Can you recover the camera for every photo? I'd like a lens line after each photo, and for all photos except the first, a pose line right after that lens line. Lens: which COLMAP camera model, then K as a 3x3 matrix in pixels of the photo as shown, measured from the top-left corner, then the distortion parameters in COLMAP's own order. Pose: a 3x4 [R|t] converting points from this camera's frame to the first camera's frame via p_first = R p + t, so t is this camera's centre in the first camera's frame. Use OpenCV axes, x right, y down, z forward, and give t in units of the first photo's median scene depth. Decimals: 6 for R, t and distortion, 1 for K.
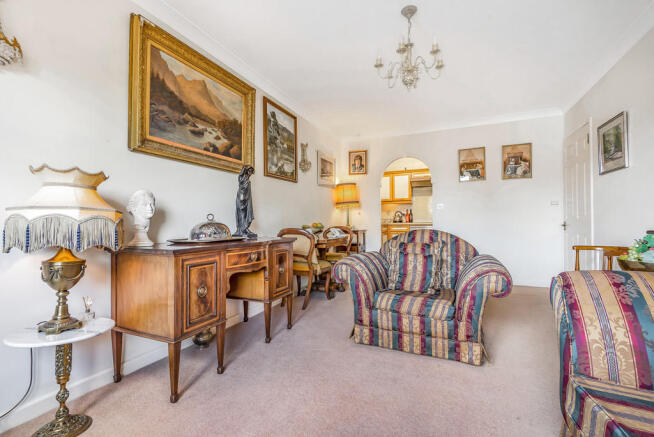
lens RADIAL K [[294.9, 0, 328.7], [0, 294.9, 220.2], [0, 0, 1]] dist [0.025474, -0.018828]
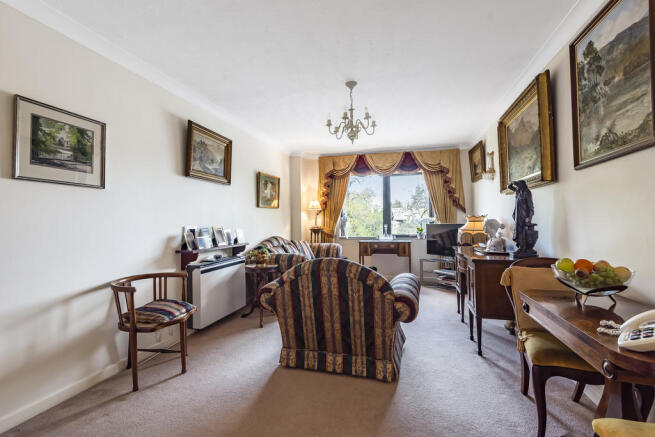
lens RADIAL K [[298.2, 0, 320.0], [0, 298.2, 218.6], [0, 0, 1]] dist [0.022778, -0.020279]
pose [[-0.992732, 0.020151, -0.118643, 0.441590], [0.022427, 0.999589, -0.017879, -0.057283], [0.118234, -0.020410, -0.992776, 1.757702]]
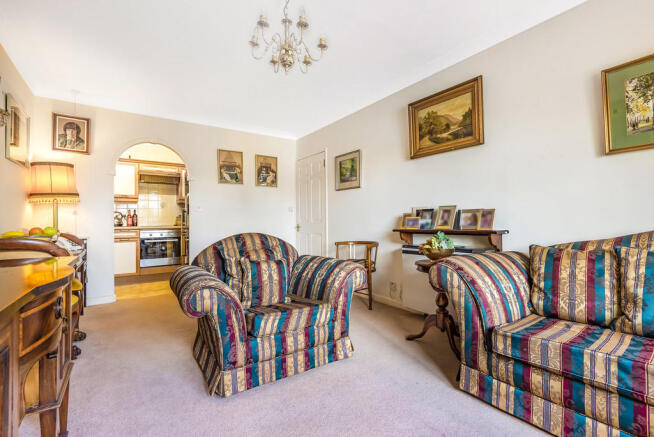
lens RADIAL K [[294.9, 0, 328.7], [0, 294.9, 220.2], [0, 0, 1]] dist [0.025474, -0.018828]
pose [[0.513534, 0.010288, 0.858008, -0.315779], [-0.000146, 0.999929, -0.011902, 0.002530], [-0.858069, 0.005986, 0.513499, 0.344821]]
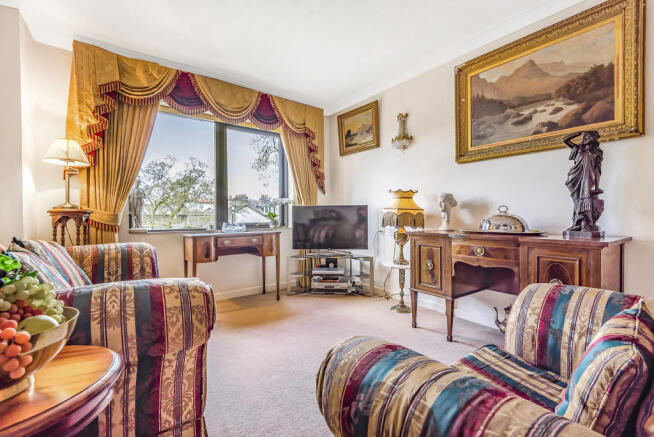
lens RADIAL K [[294.9, 0, 328.7], [0, 294.9, 220.2], [0, 0, 1]] dist [0.025474, -0.018828]
pose [[-0.497100, 0.023250, -0.867382, 0.590962], [0.017390, 0.999707, 0.016830, 0.000058], [0.867519, -0.006717, -0.497359, 0.772844]]
